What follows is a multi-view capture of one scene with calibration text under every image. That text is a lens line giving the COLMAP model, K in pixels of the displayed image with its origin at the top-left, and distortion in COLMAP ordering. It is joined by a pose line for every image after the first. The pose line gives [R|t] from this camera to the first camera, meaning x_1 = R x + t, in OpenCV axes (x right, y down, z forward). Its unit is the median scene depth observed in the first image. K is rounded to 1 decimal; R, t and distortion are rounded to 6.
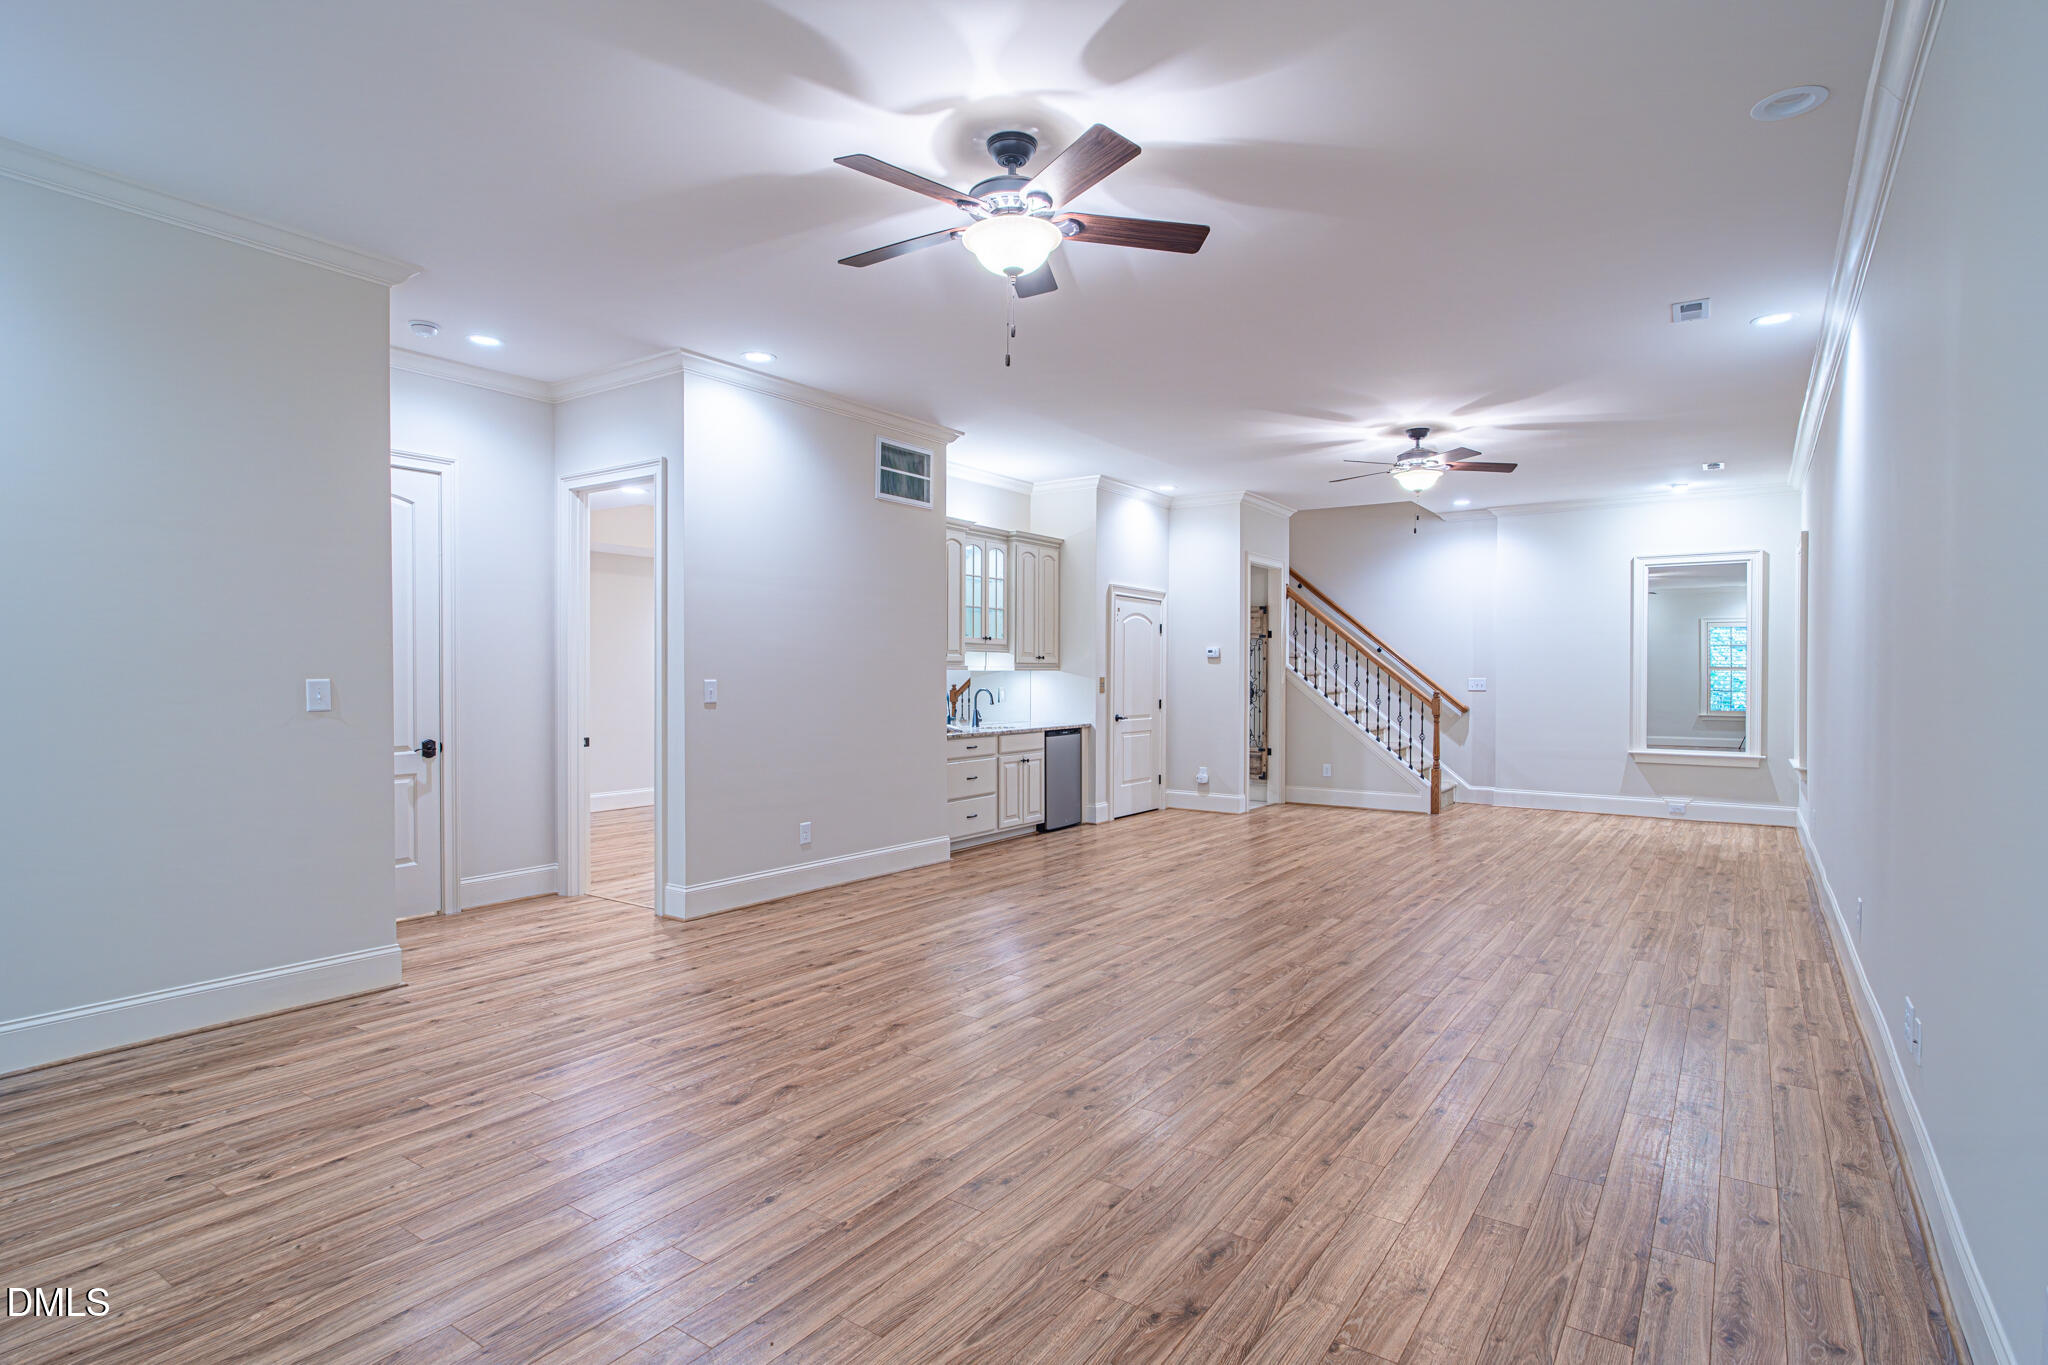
lens RADIAL K [[1061.2, 0, 1023.0], [0, 1061.2, 686.6], [0, 0, 1]] dist [-0.003504, -0.001226]
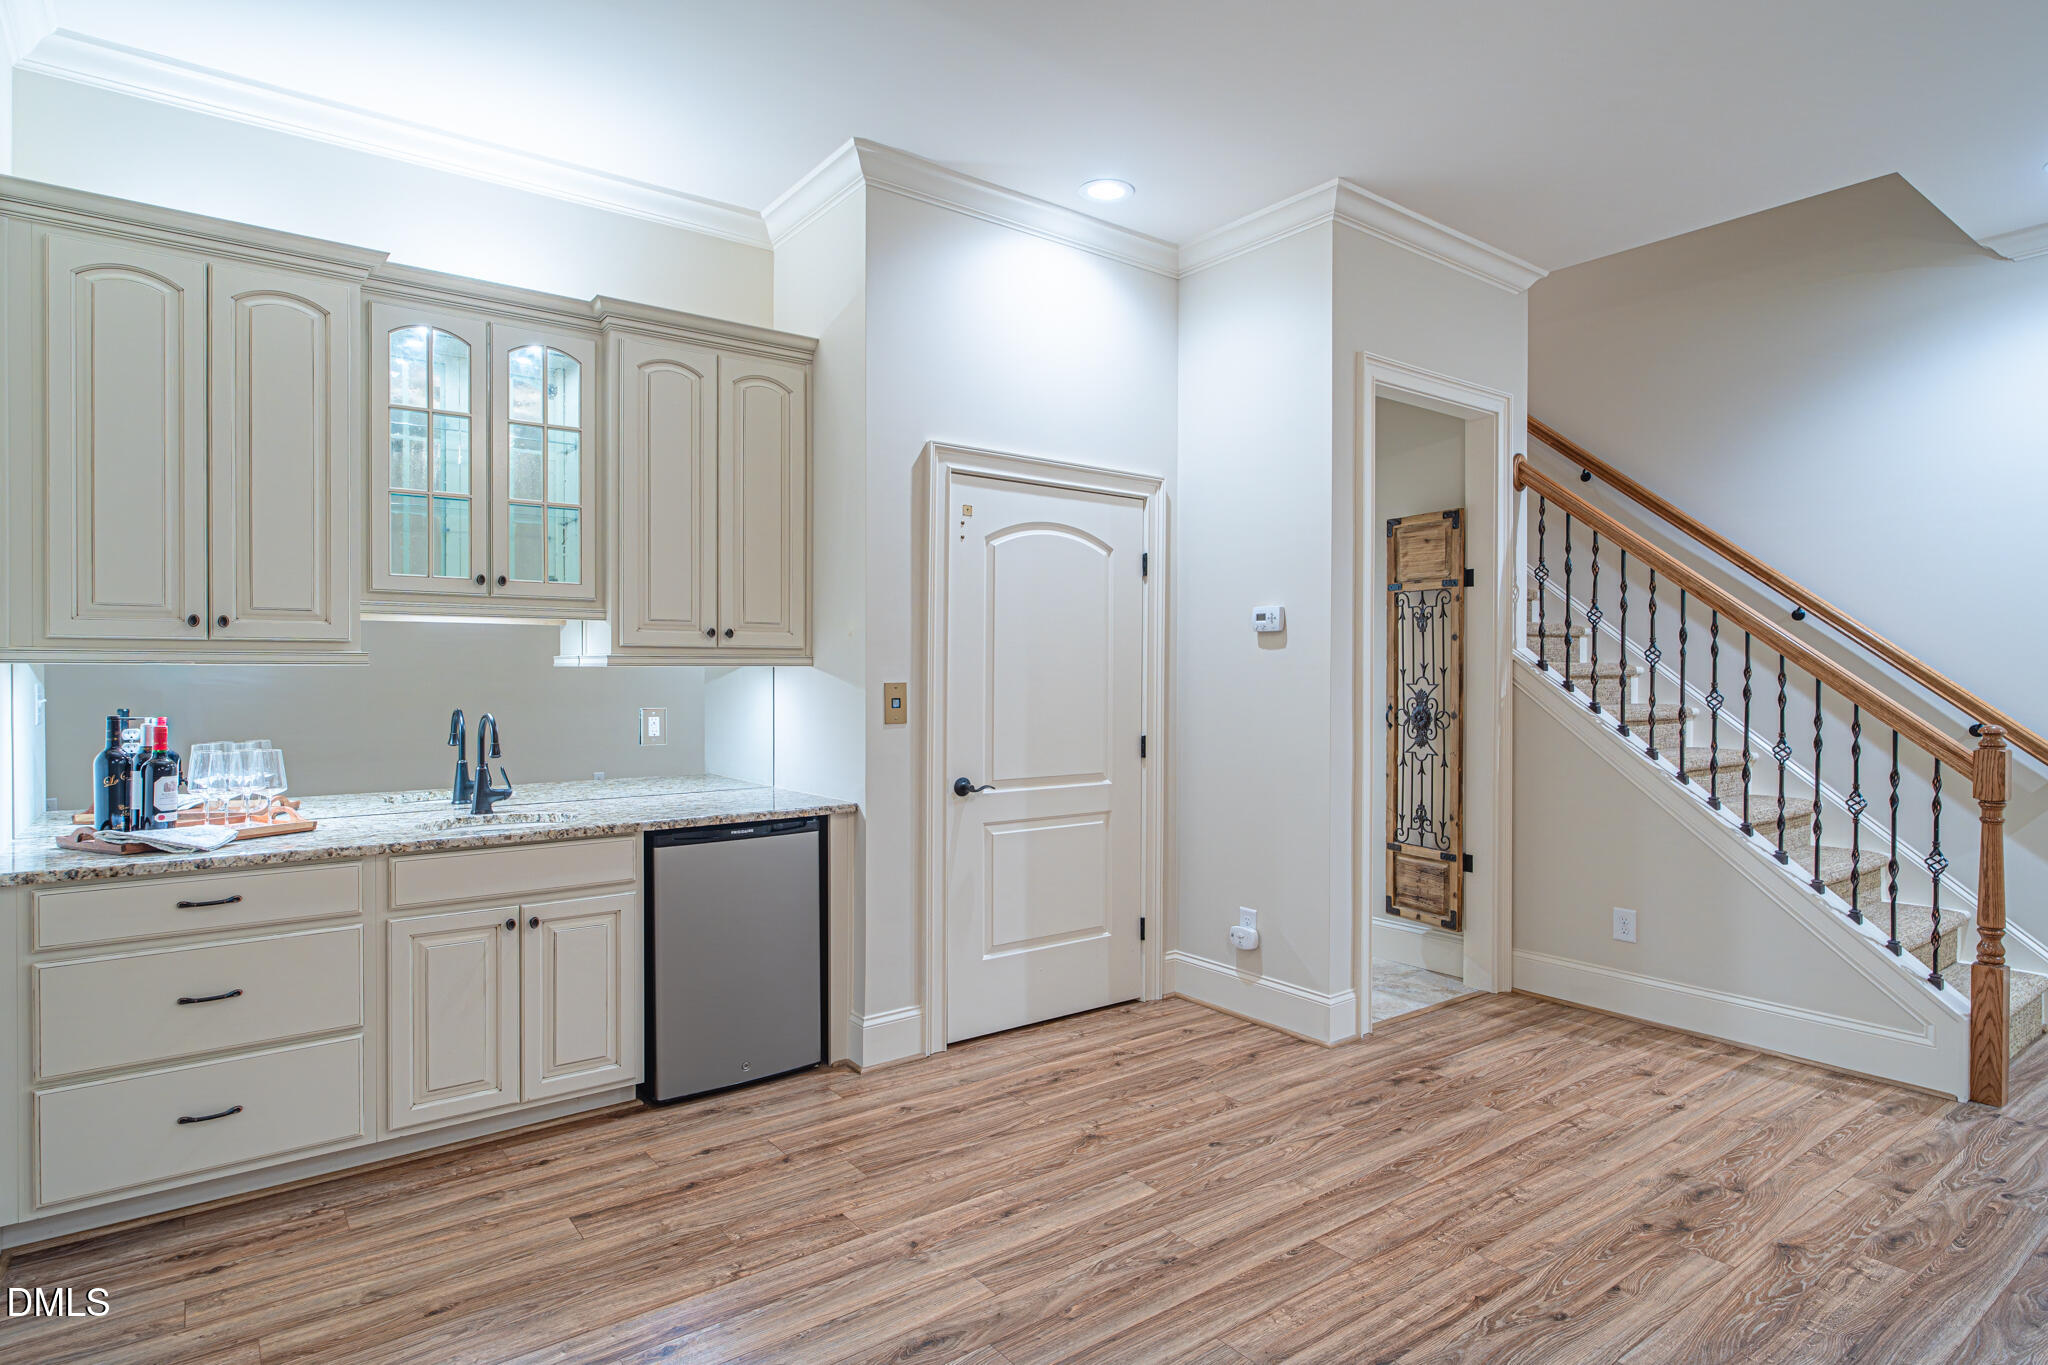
lens RADIAL K [[1064.2, 0, 959.8], [0, 1064.2, 677.7], [0, 0, 1]] dist [-0.005640, -0.001162]
pose [[0.932622, 0.002780, -0.360844, 0.211990], [-0.004608, 0.999981, -0.004204, -0.008408], [0.360825, 0.005583, 0.932617, 0.585263]]
